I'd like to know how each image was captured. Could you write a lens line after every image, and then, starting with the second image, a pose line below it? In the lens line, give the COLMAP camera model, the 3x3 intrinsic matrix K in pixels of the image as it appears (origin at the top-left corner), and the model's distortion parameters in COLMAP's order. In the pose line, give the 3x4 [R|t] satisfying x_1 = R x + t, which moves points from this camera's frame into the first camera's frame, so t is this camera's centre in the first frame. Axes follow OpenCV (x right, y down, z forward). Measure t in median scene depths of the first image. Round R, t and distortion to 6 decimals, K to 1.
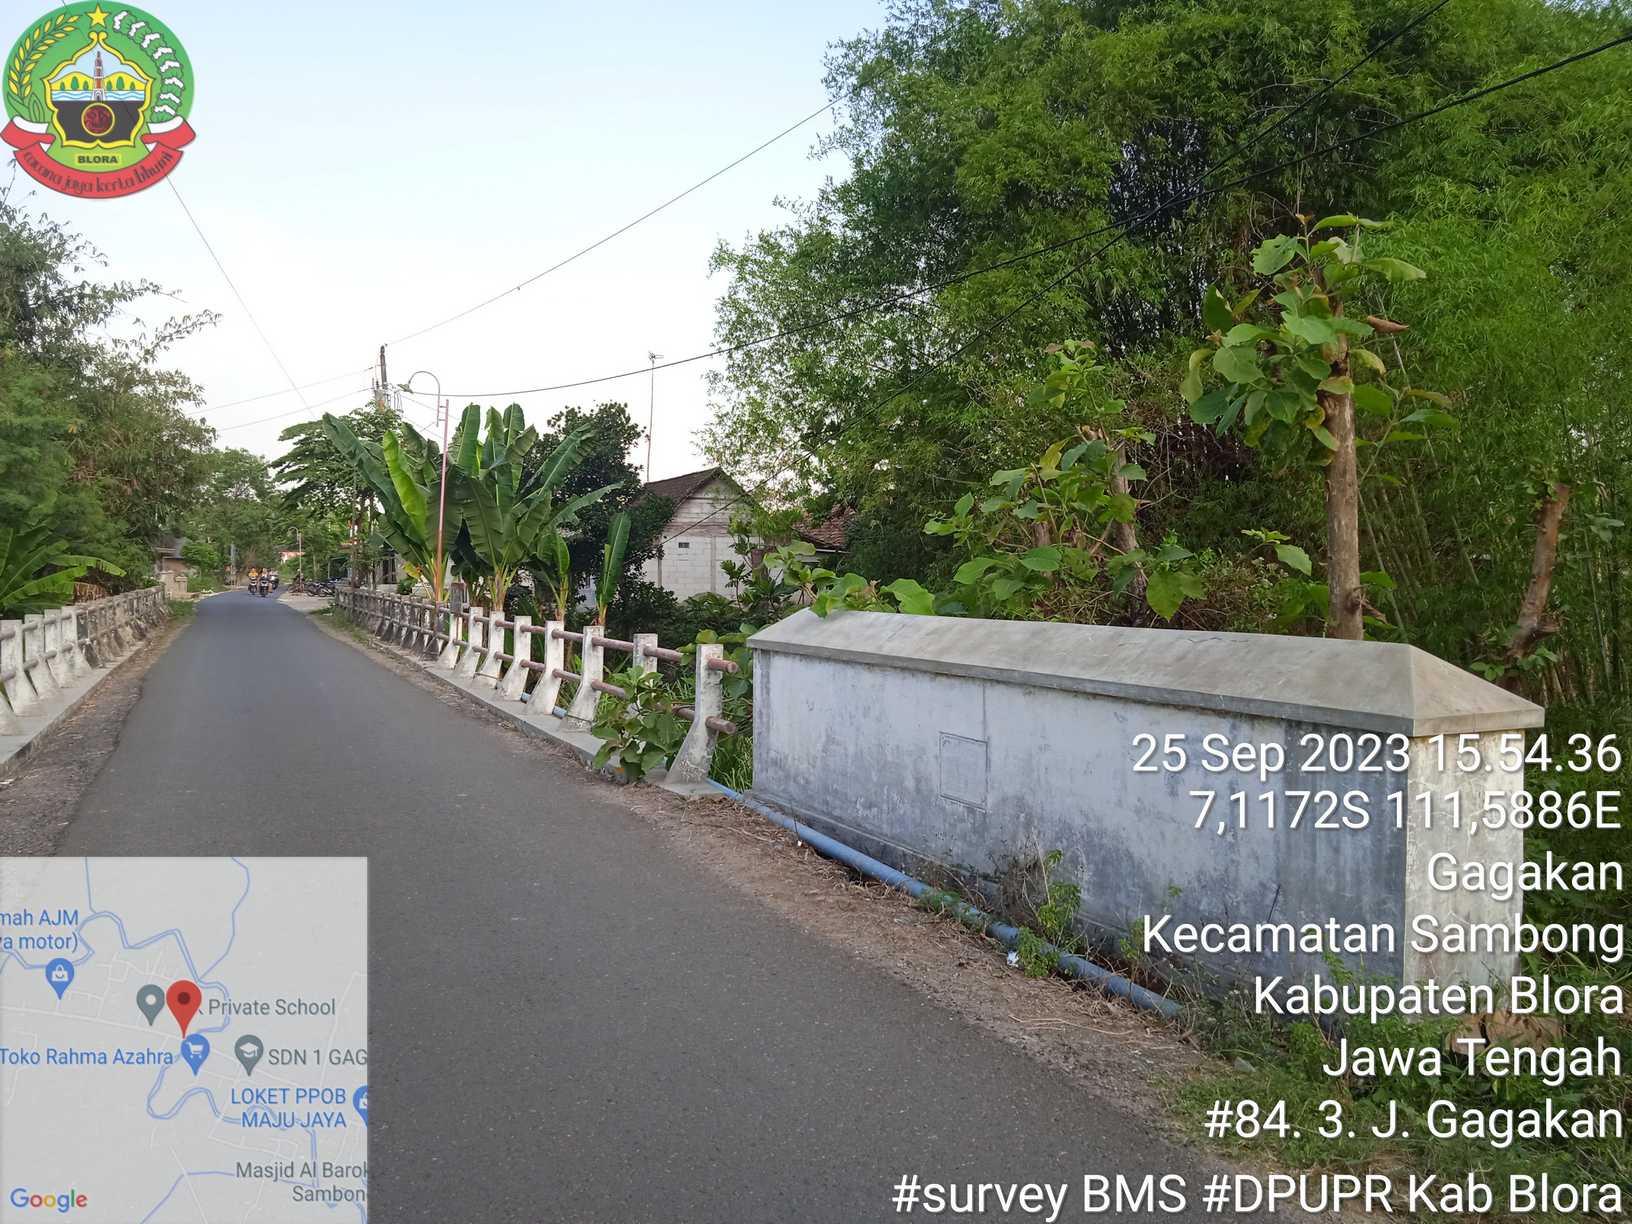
lens RADIAL K [[1346.1, 0, 818.2], [0, 1346.1, 600.0], [0, 0, 1]] dist [0.040794, -0.028641]
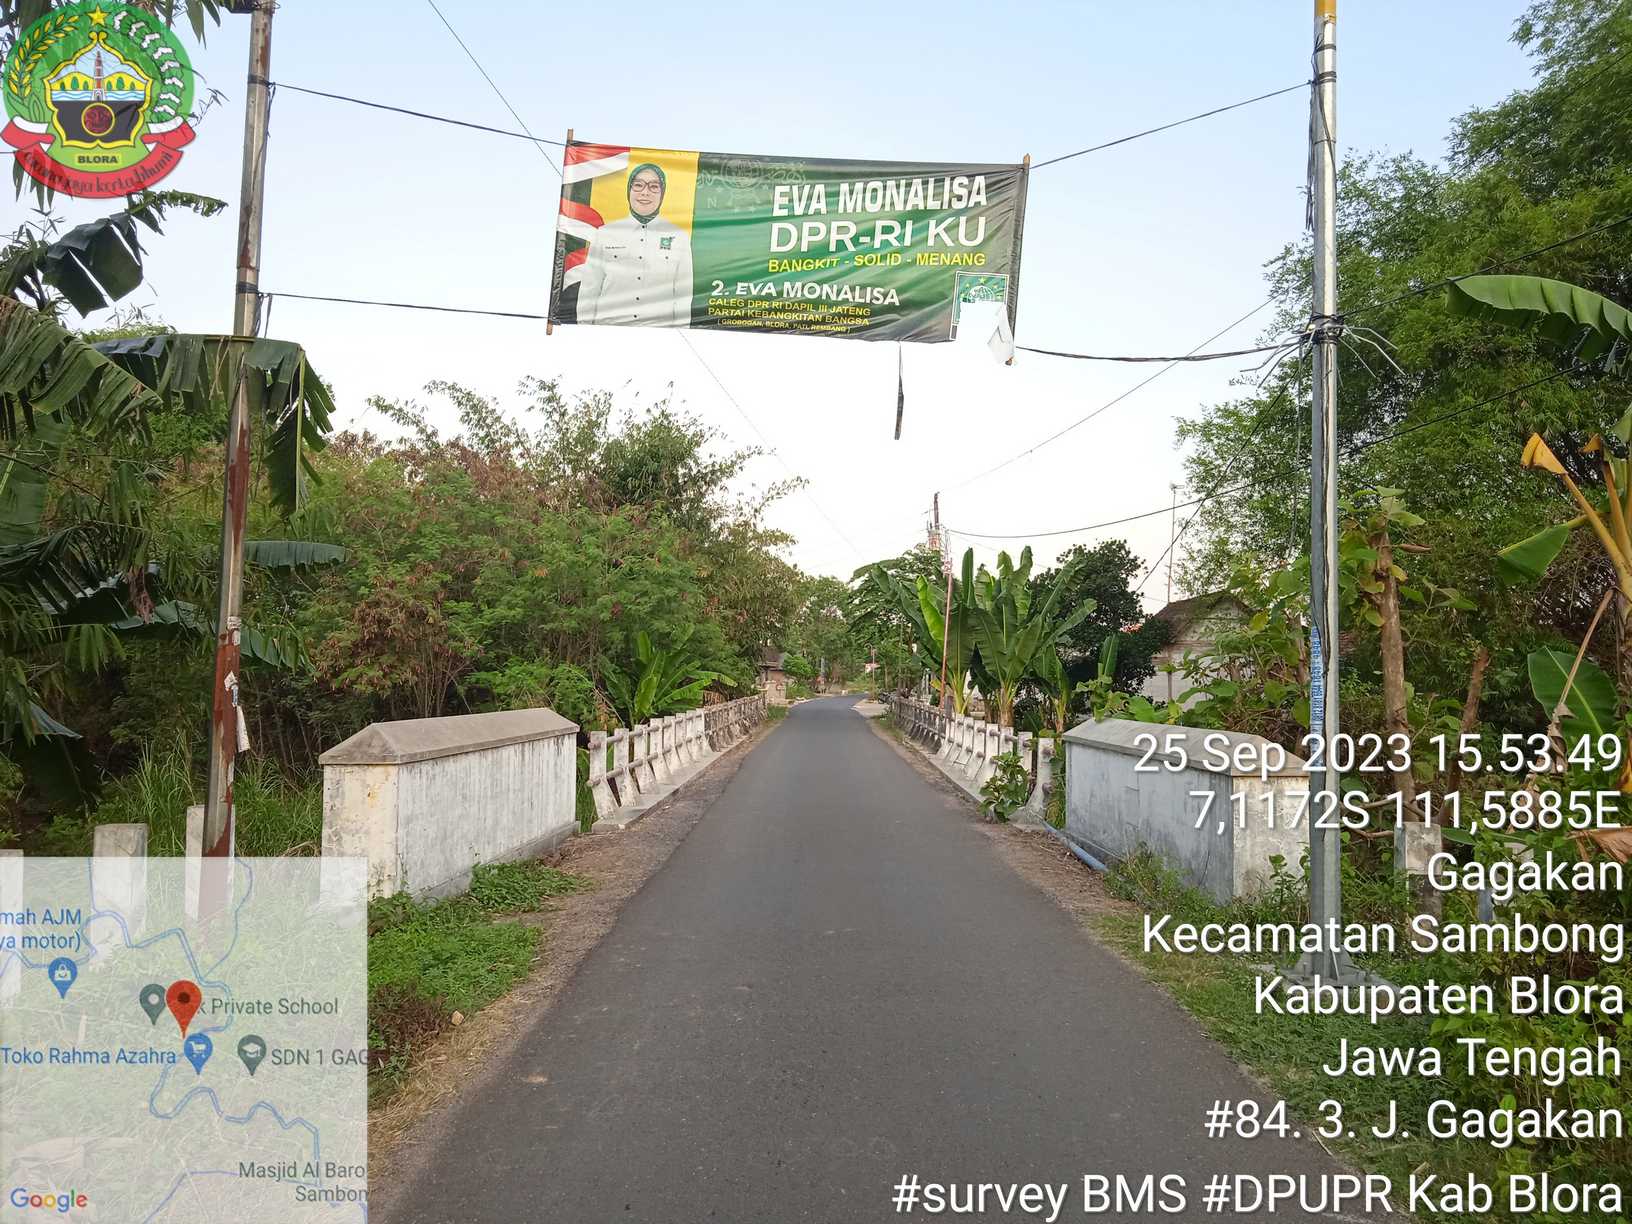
lens RADIAL K [[1346.1, 0, 829.1], [0, 1346.1, 615.5], [0, 0, 1]] dist [0.040794, -0.028641]
pose [[0.917974, -0.011279, -0.396481, 0.097780], [-0.016733, 0.997605, -0.067120, -0.000289], [0.396288, 0.068248, 0.915586, -0.179038]]
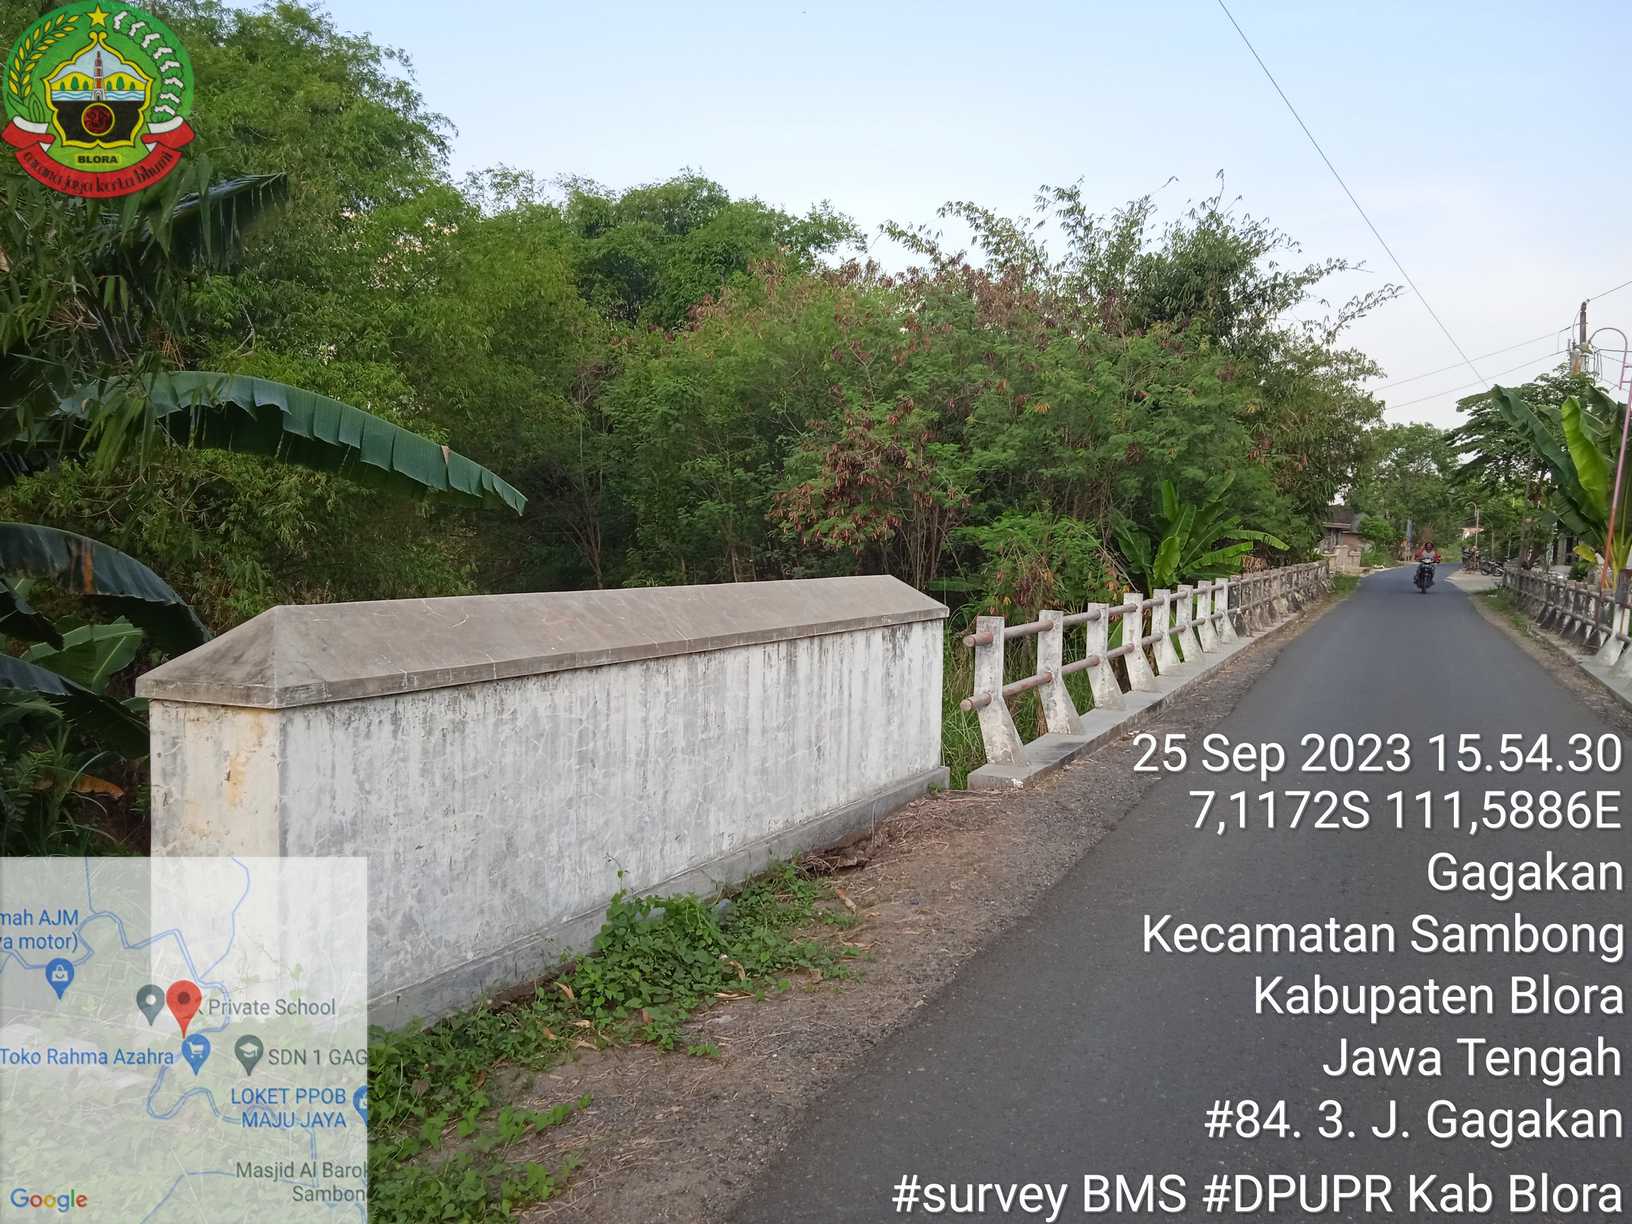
lens RADIAL K [[1346.1, 0, 820.2], [0, 1346.1, 626.8], [0, 0, 1]] dist [0.040794, -0.028641]
pose [[0.681060, 0.068584, -0.729009, 0.013167], [-0.040582, 0.997609, 0.055940, -0.002323], [0.731102, -0.008514, 0.682215, 0.013480]]
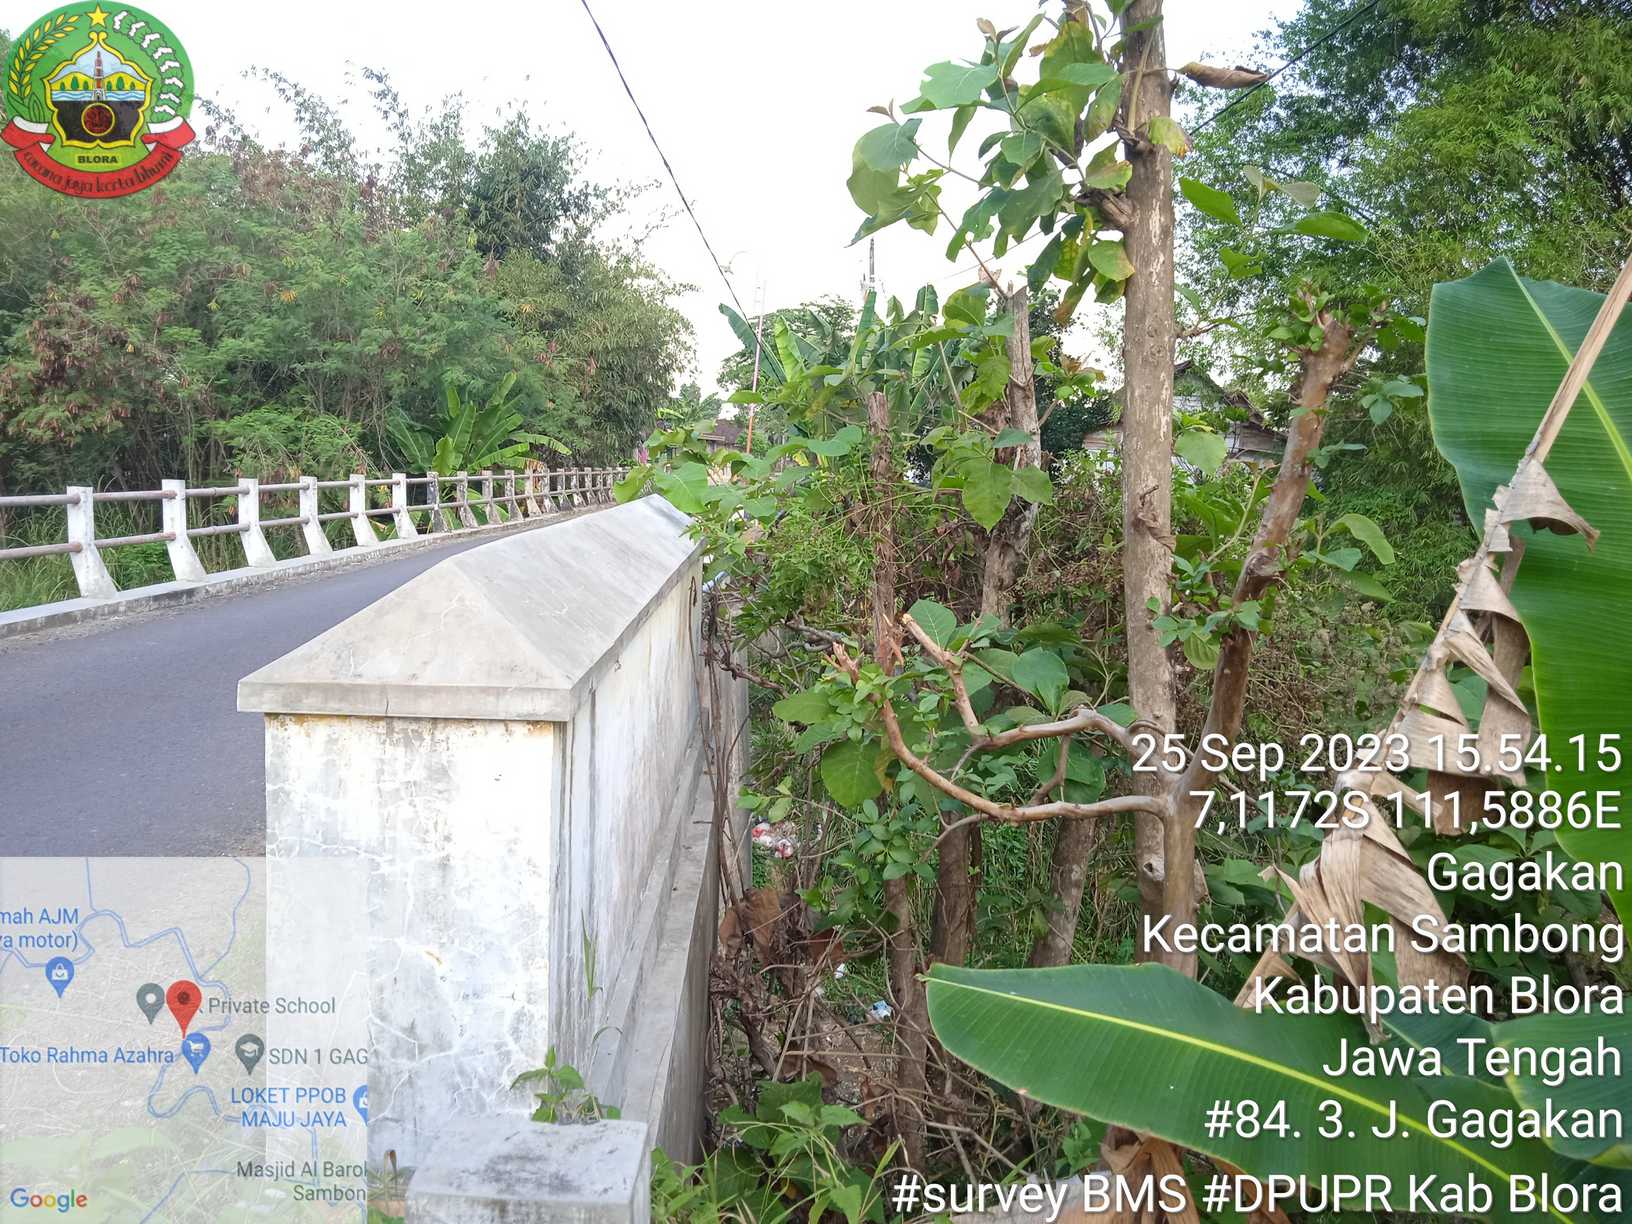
lens RADIAL K [[1346.1, 0, 814.5], [0, 1346.1, 626.6], [0, 0, 1]] dist [0.040794, -0.028641]
pose [[0.912965, 0.089977, -0.397994, 0.114182], [-0.053440, 0.993349, 0.101987, -0.001169], [0.404524, -0.071842, 0.911701, 0.077591]]
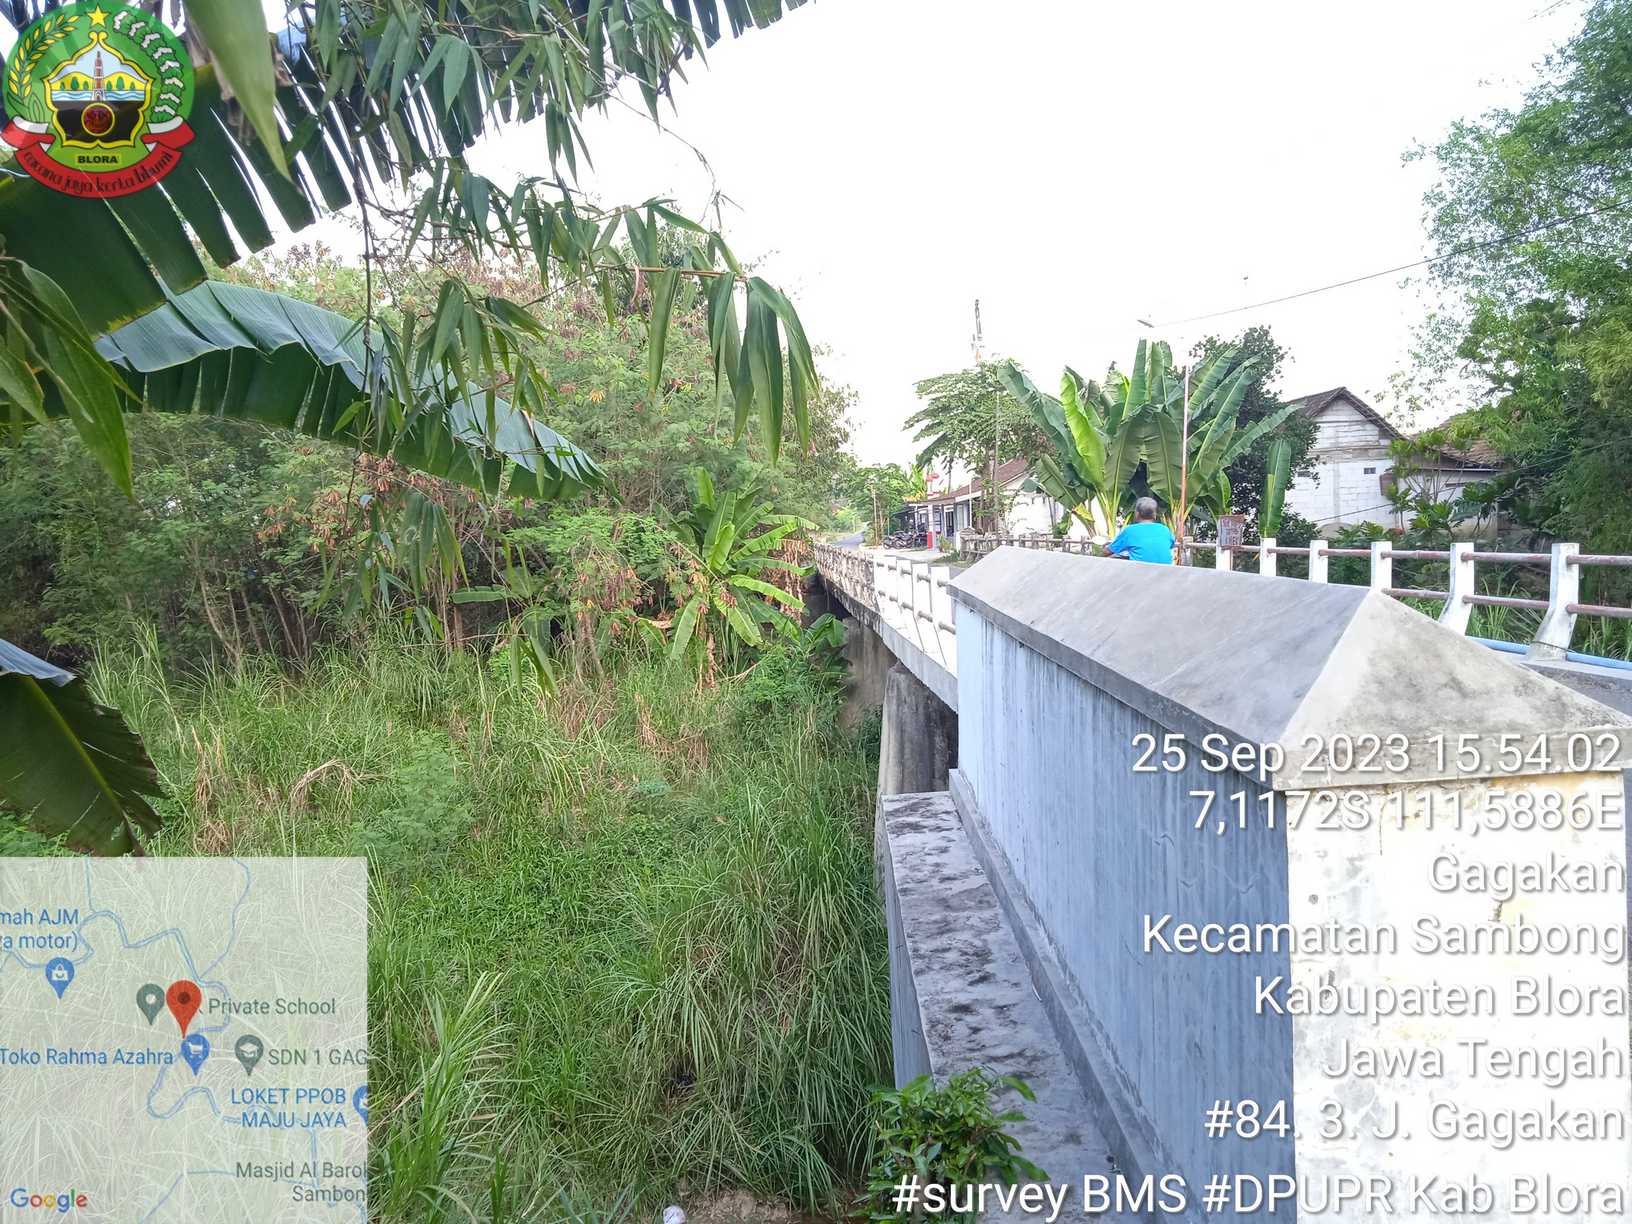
lens RADIAL K [[1346.1, 0, 826.3], [0, 1346.1, 609.4], [0, 0, 1]] dist [0.040794, -0.028641]
pose [[0.934341, -0.026089, -0.355423, -0.123685], [0.043002, 0.998283, 0.039768, 0.002507], [0.353776, -0.052441, 0.933859, -0.012213]]
